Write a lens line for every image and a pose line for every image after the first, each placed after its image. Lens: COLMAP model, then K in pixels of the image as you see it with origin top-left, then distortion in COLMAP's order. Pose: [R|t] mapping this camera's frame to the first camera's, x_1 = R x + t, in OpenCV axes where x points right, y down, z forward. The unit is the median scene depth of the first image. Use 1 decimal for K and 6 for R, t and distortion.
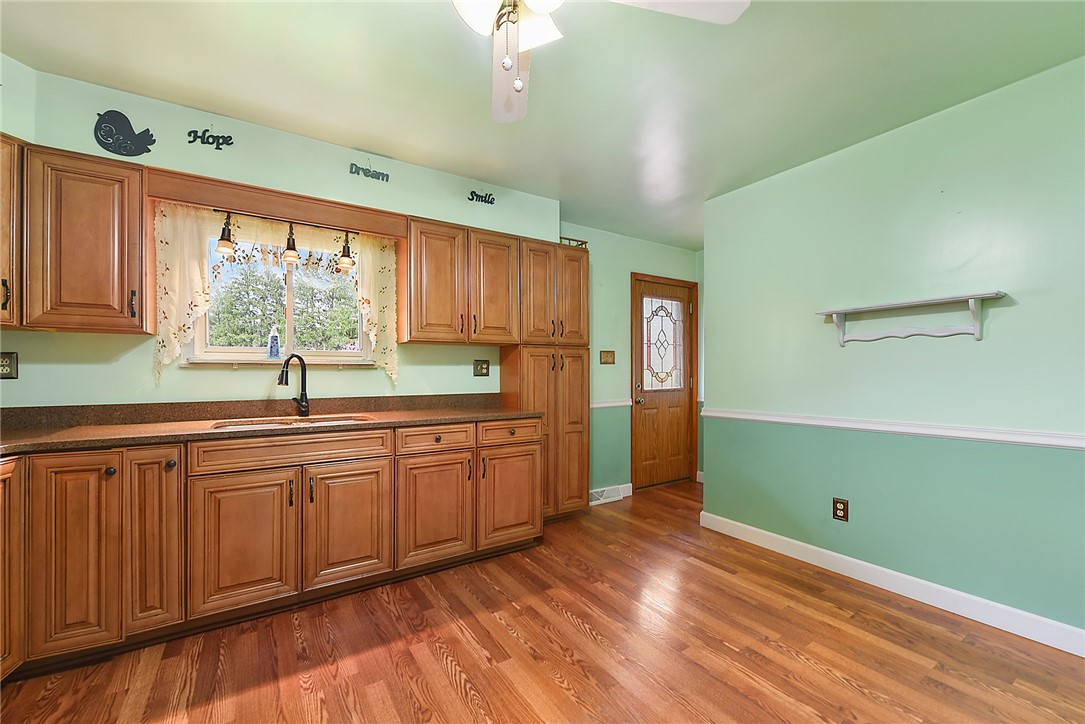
lens RADIAL K [[441.3, 0, 550.2], [0, 441.3, 369.6], [0, 0, 1]] dist [0.002793, -0.000566]
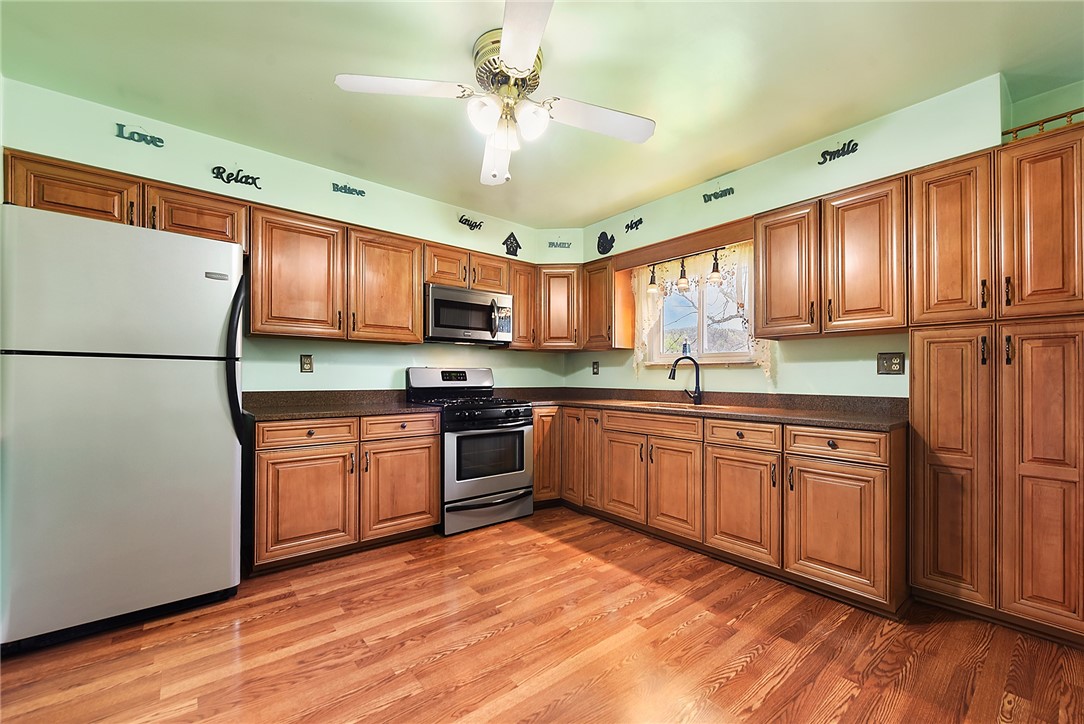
lens RADIAL K [[440.9, 0, 551.2], [0, 440.9, 368.8], [0, 0, 1]] dist [0.002793, -0.000566]
pose [[0.111160, -0.012049, -0.993729, 0.696836], [0.002747, 0.999926, -0.011817, 0.017625], [0.993799, -0.001416, 0.111185, 0.461700]]
